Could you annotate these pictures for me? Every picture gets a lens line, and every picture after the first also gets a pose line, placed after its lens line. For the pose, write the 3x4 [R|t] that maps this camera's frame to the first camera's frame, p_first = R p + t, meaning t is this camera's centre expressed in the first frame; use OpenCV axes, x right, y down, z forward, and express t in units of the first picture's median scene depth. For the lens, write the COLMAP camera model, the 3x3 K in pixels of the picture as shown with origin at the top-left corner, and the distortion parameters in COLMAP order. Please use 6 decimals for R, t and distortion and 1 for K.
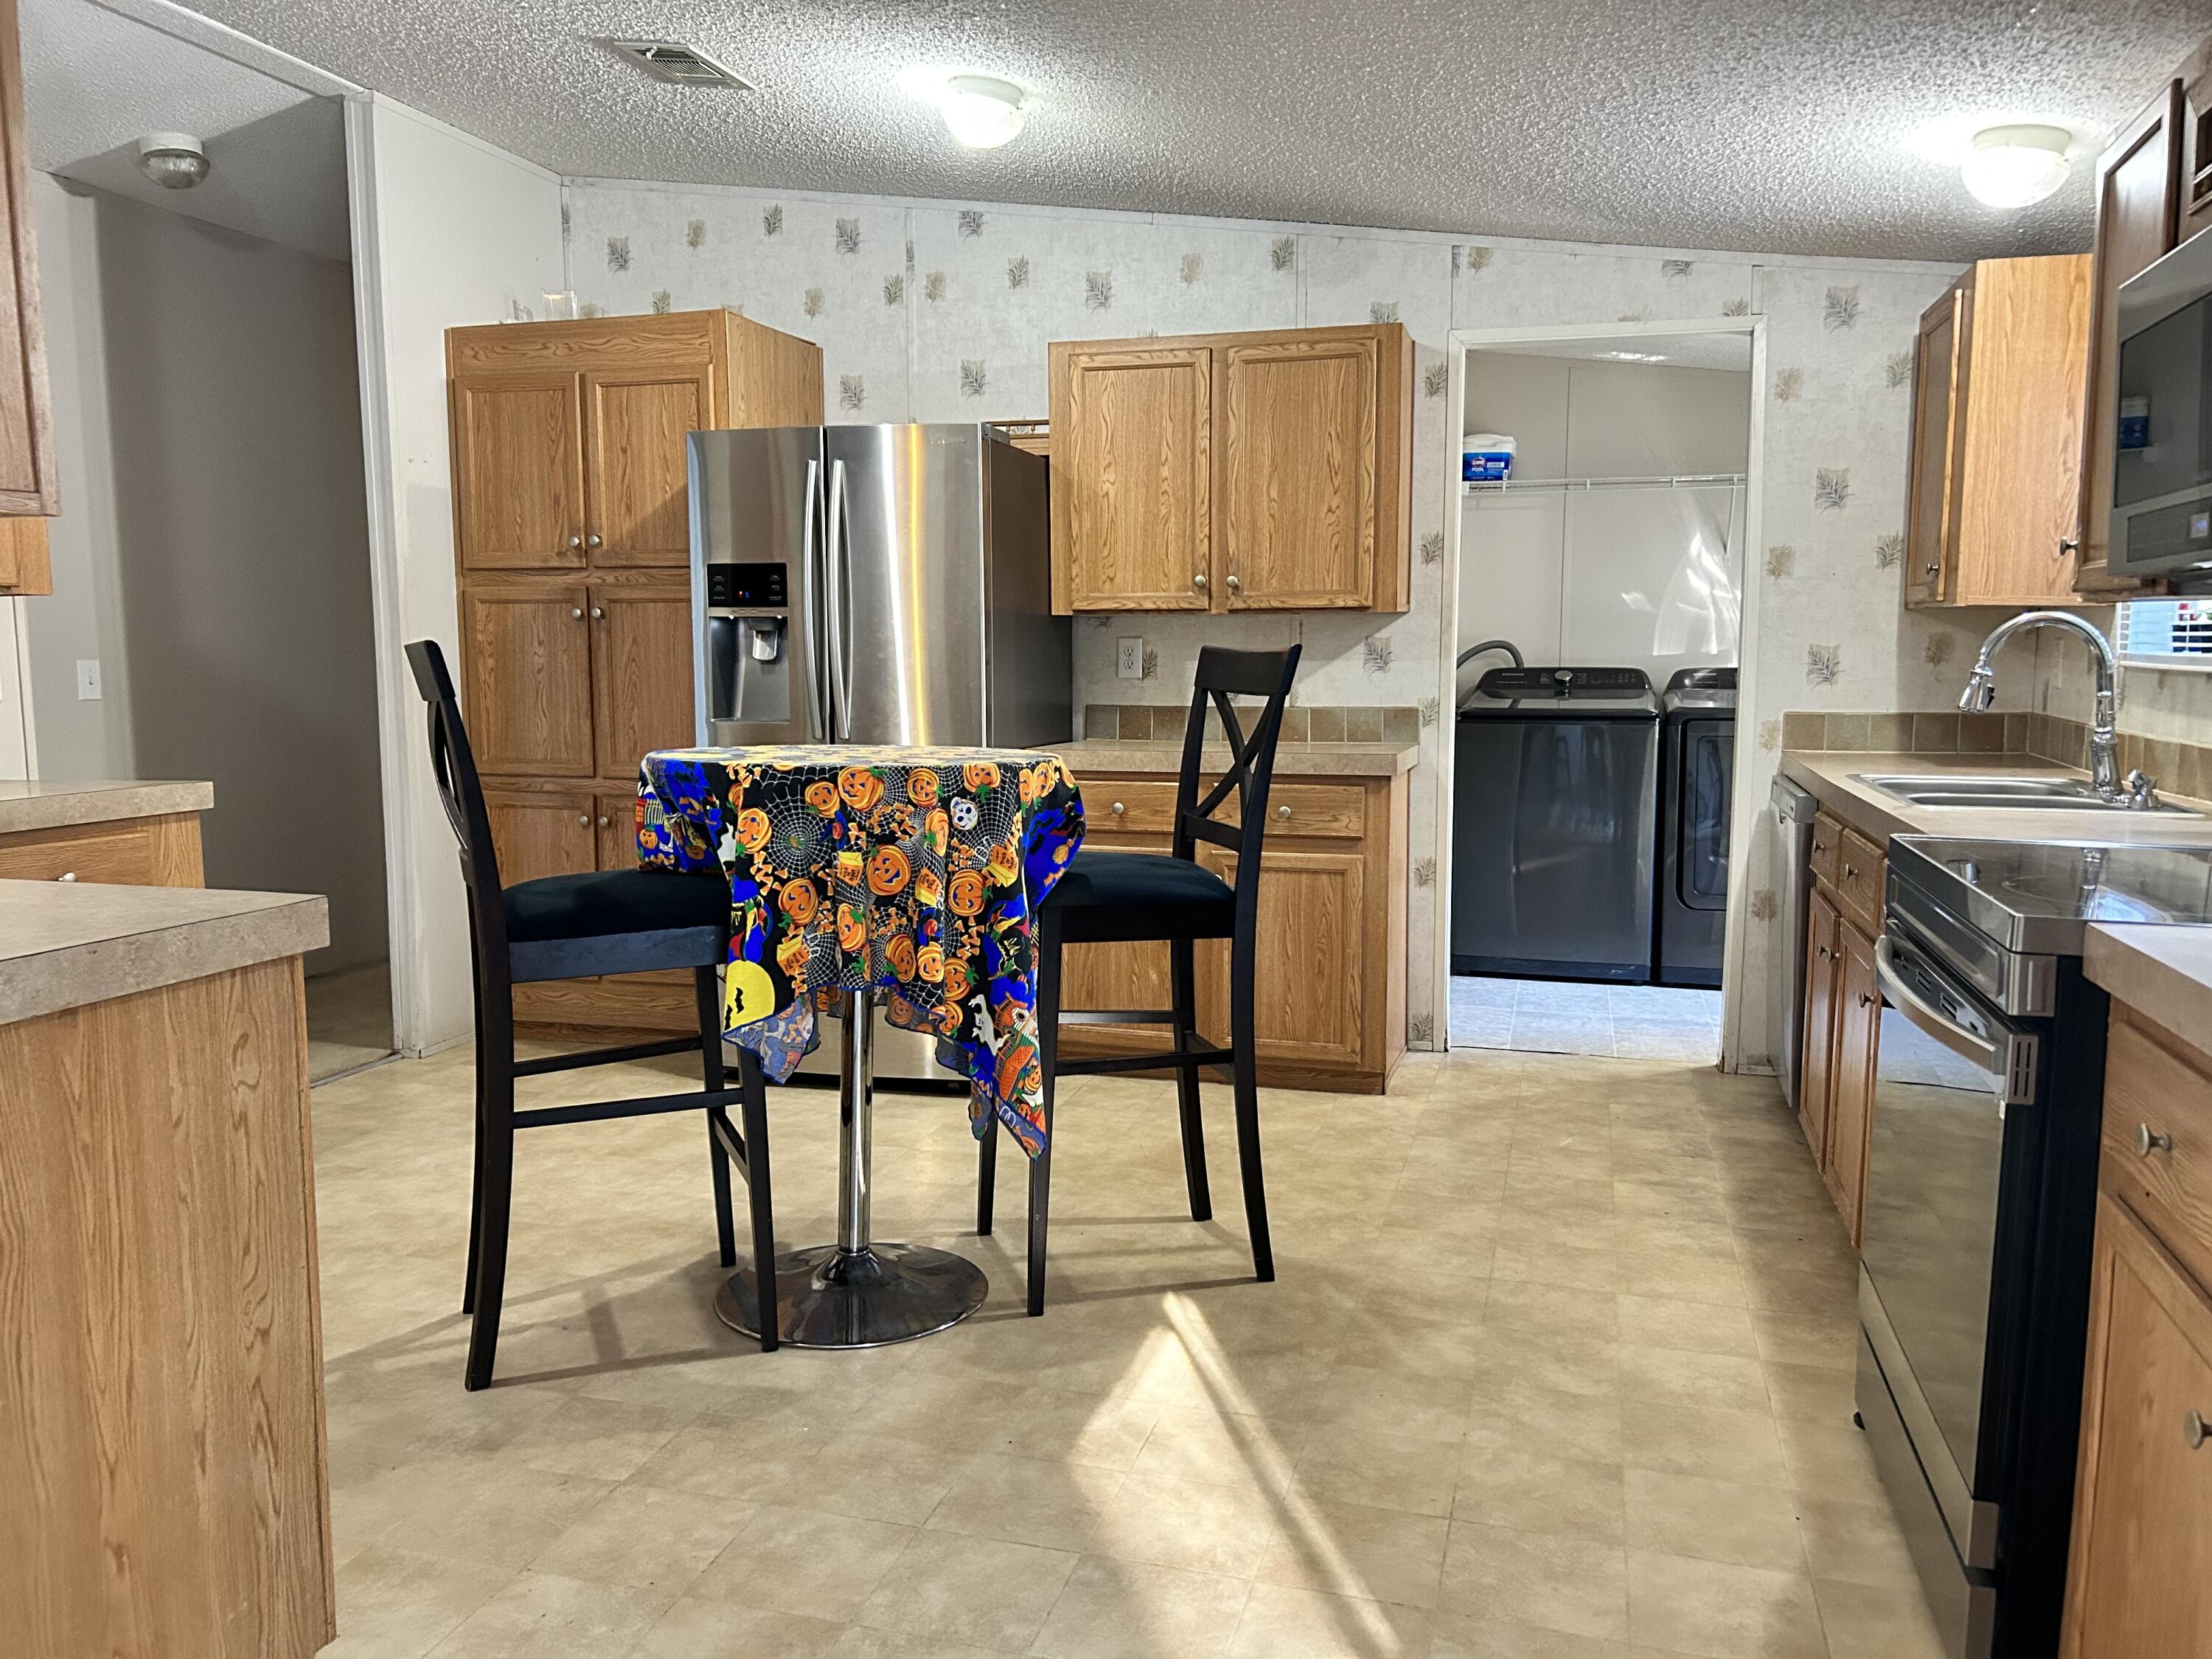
lens RADIAL K [[1673.9, 0, 1108.4], [0, 1673.9, 837.2], [0, 0, 1]] dist [0.035172, -0.038310]
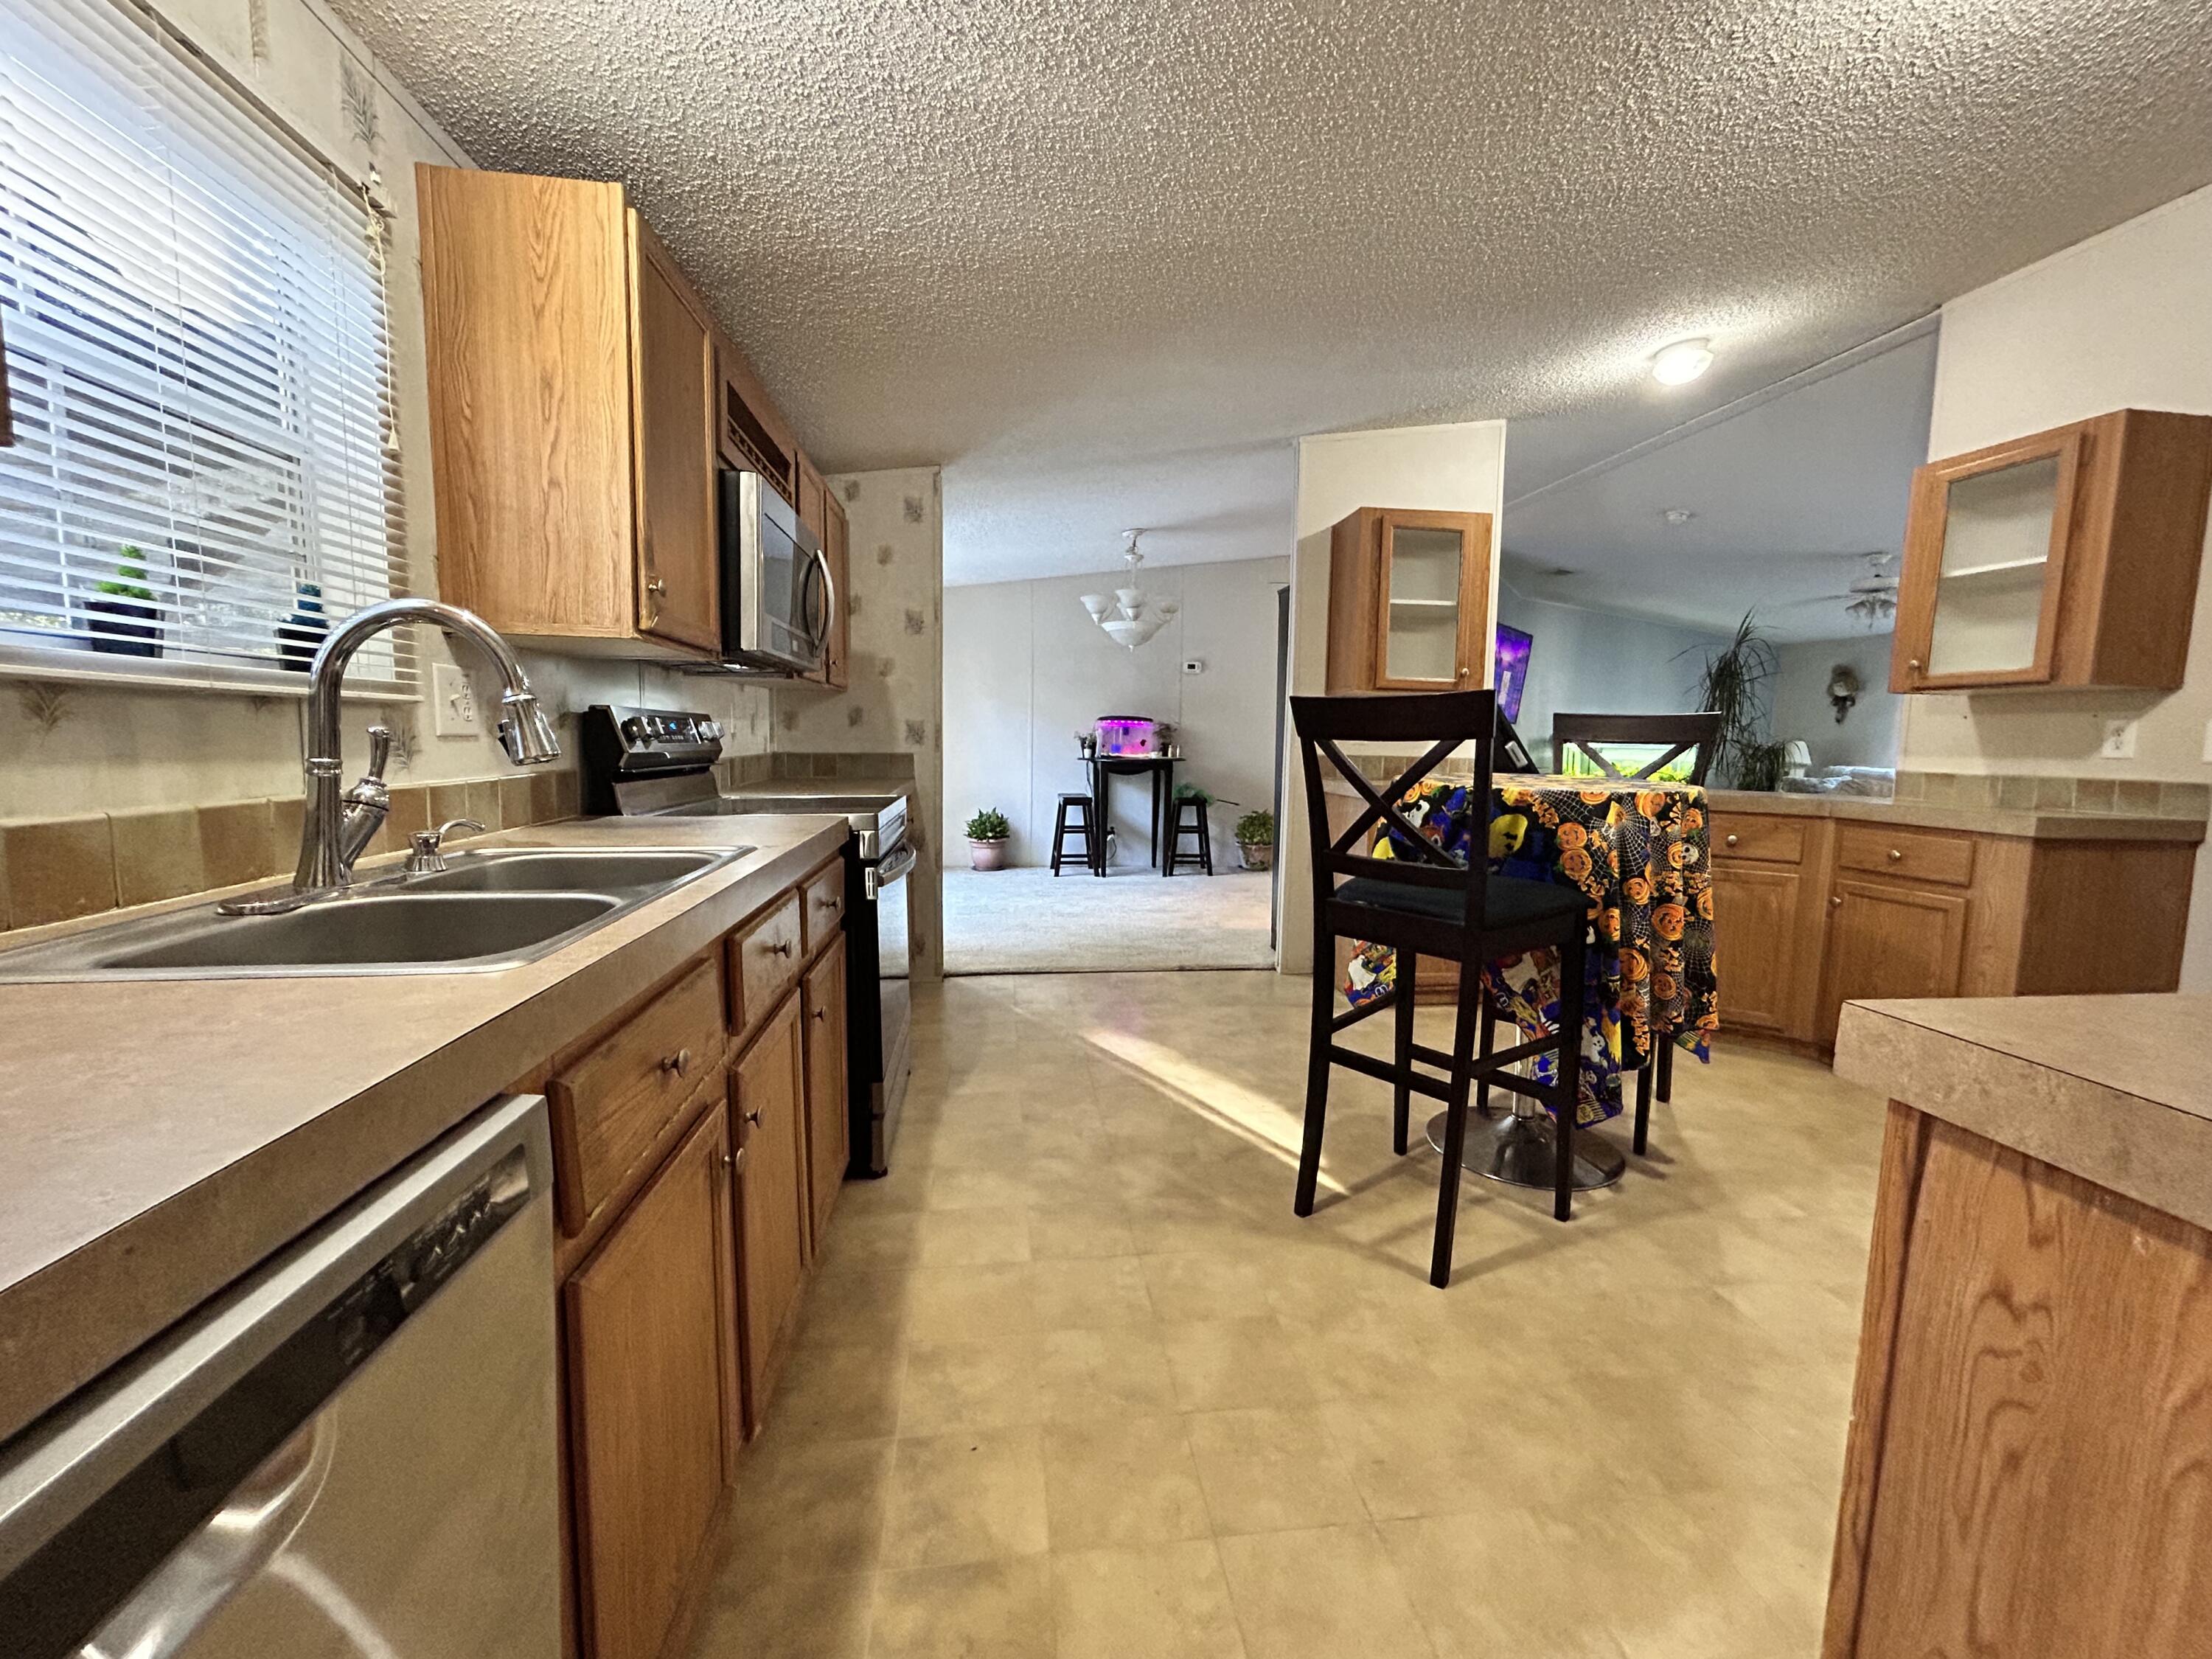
lens RADIAL K [[901.3, 0, 1104.9], [0, 901.3, 828.6], [0, 0, 1]] dist [0.002189, 0.000380]
pose [[-0.921005, 0.027150, -0.388603, 0.338468], [-0.058286, 0.976734, 0.206381, -0.099823], [0.385165, 0.212728, -0.897995, 1.048825]]
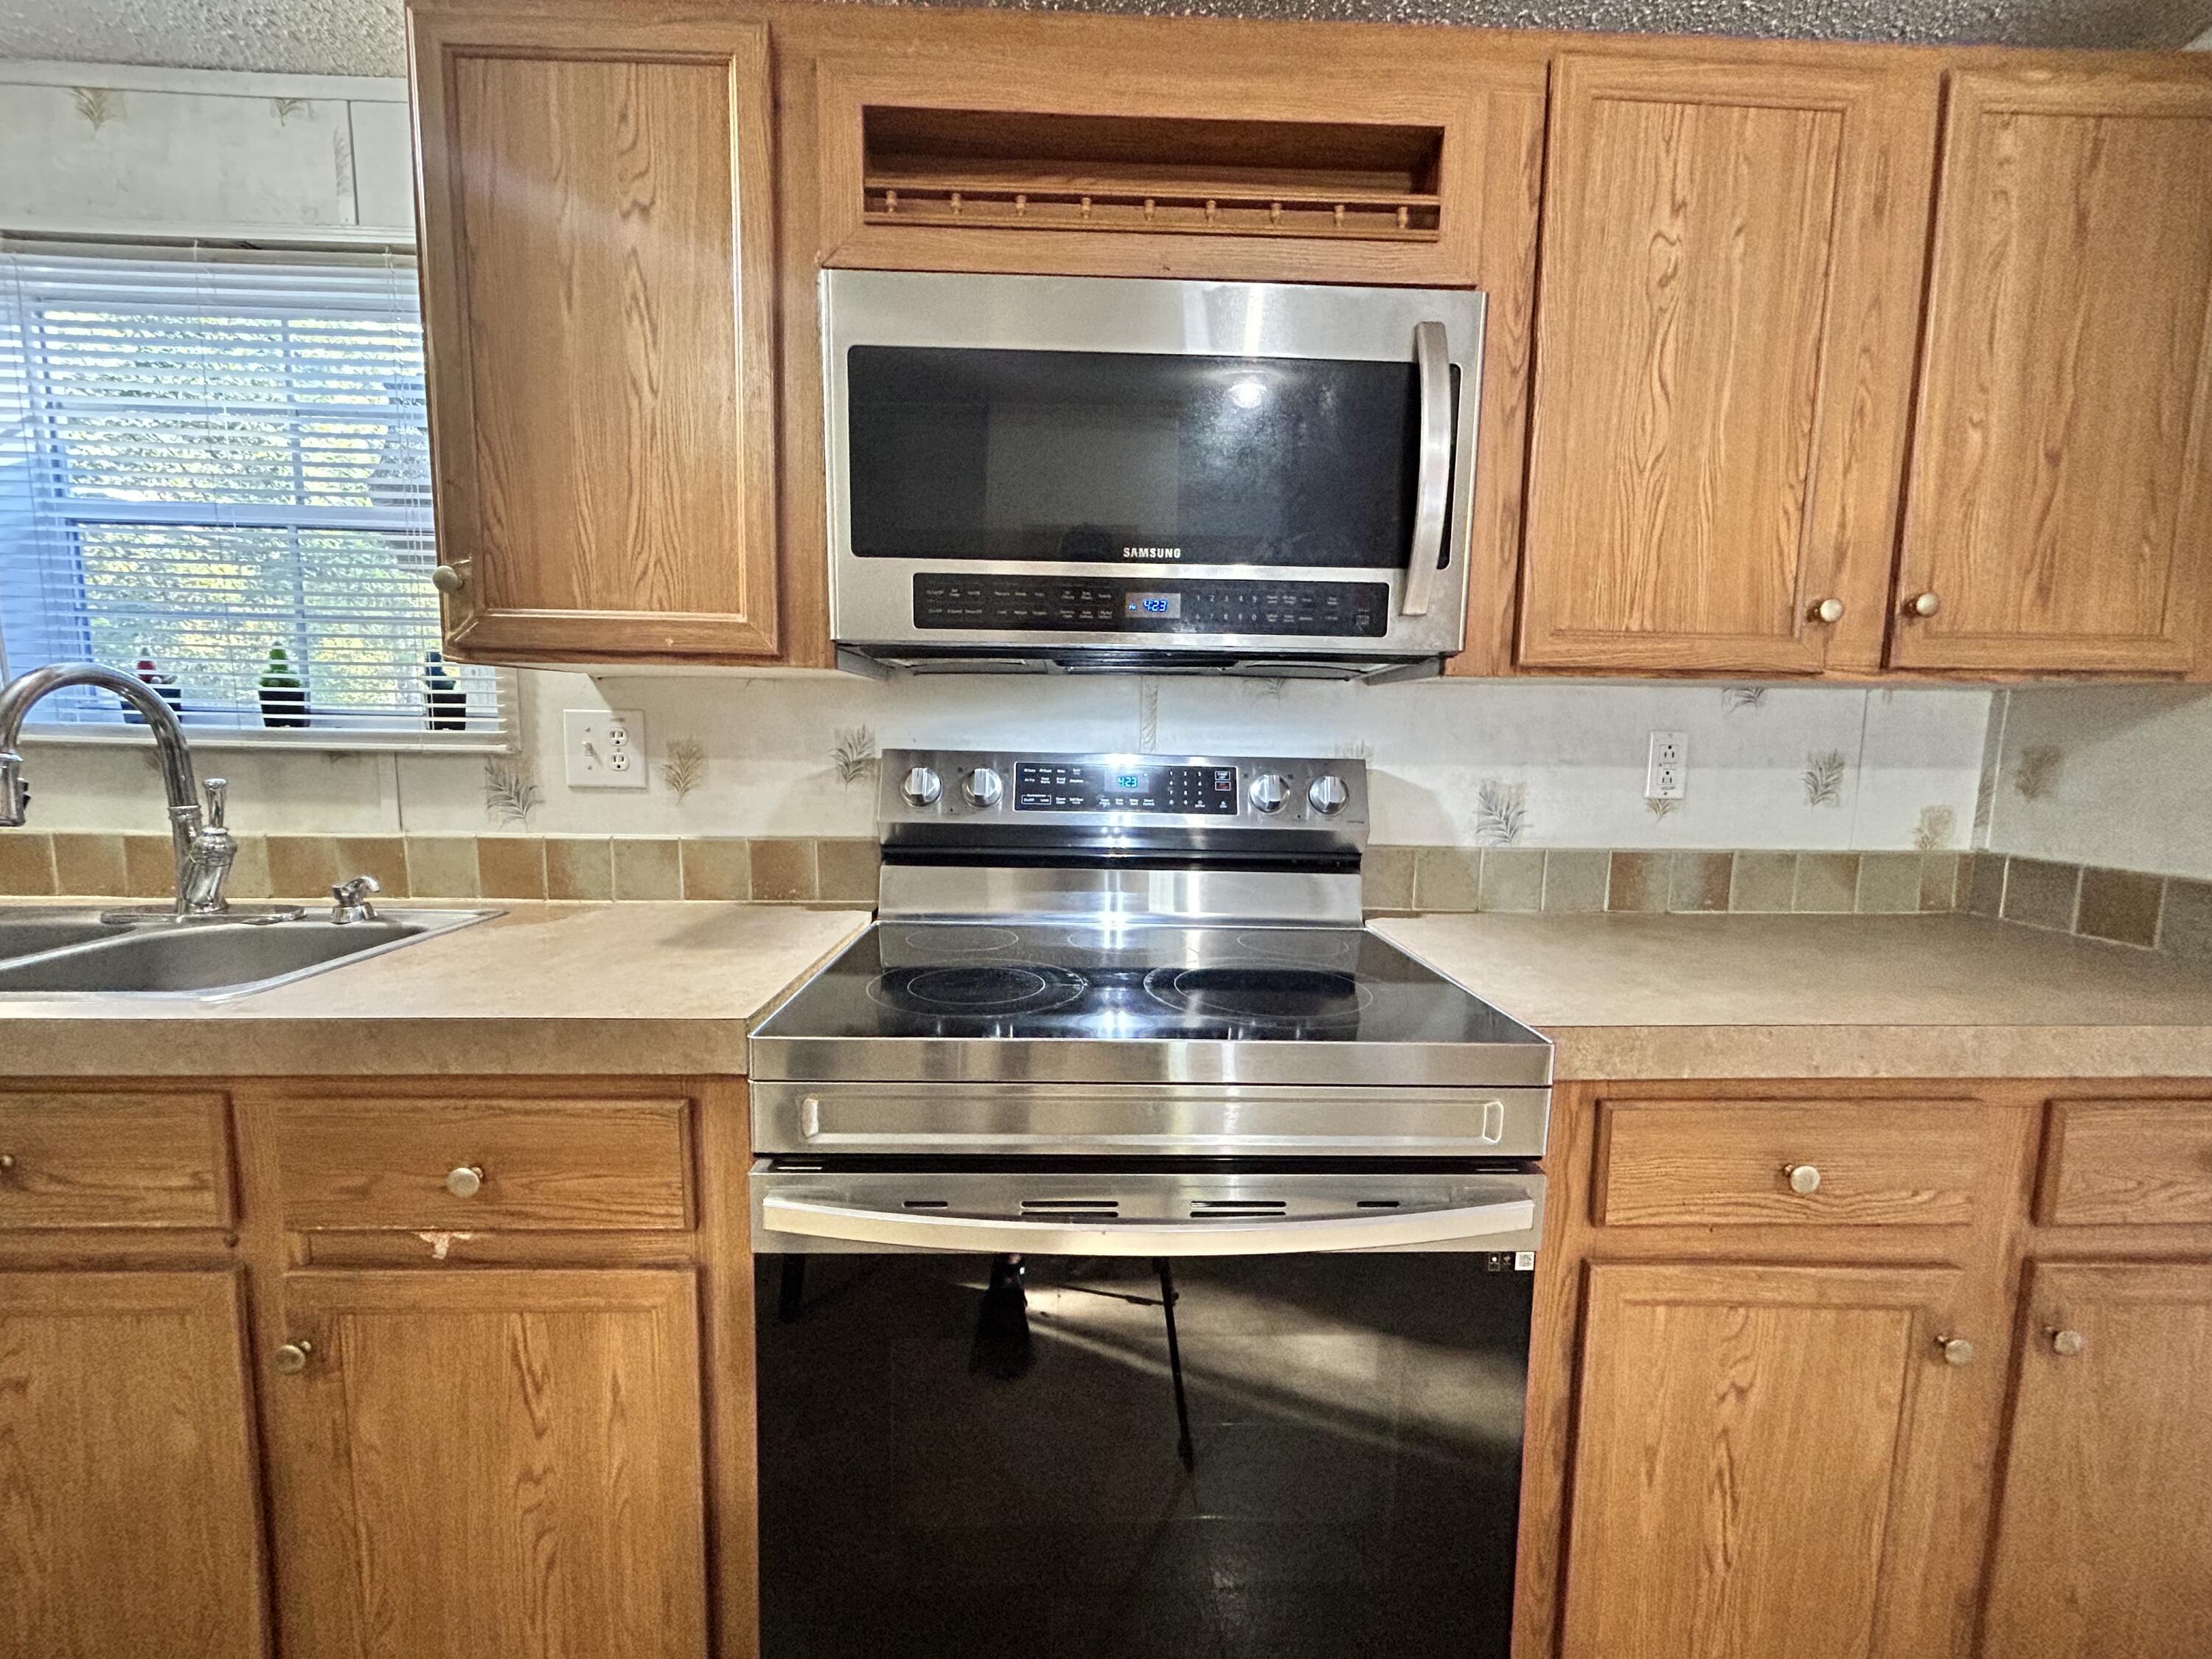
lens RADIAL K [[892.8, 0, 1101.0], [0, 892.8, 828.6], [0, 0, 1]] dist [0.000450, 0.000133]
pose [[-0.303502, -0.108560, 0.946626, 0.075001], [0.092738, 0.985406, 0.142740, -0.061629], [-0.948307, 0.131110, -0.289006, 0.545725]]
